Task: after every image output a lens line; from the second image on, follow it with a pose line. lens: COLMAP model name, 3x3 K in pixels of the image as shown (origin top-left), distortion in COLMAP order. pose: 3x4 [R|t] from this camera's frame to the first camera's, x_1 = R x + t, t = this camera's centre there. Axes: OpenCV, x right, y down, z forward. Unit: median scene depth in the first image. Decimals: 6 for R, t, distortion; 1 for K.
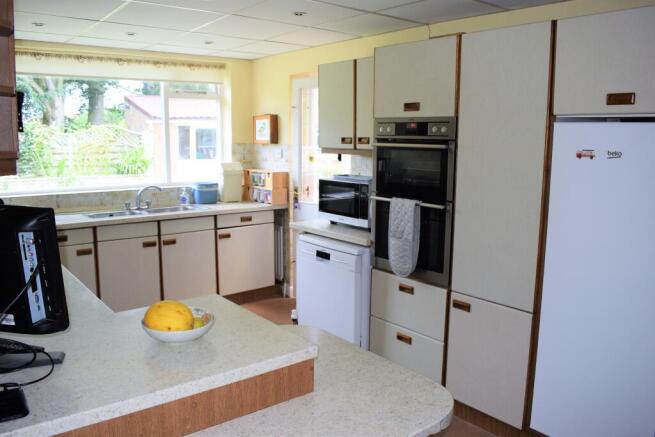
lens RADIAL K [[526.4, 0, 327.5], [0, 526.4, 218.5], [0, 0, 1]] dist [-0.096472, -0.000408]
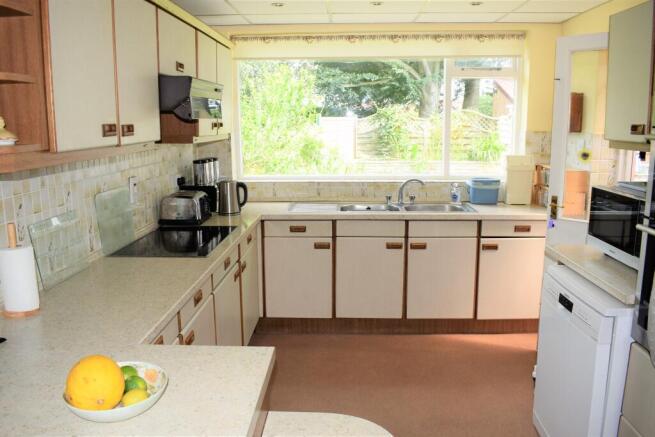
lens RADIAL K [[526.4, 0, 327.5], [0, 526.4, 218.5], [0, 0, 1]] dist [-0.096472, -0.000408]
pose [[0.752667, 0.106125, -0.649793, 0.123538], [-0.087841, 0.994287, 0.060640, -0.034609], [0.652516, 0.011437, 0.757689, 0.221605]]
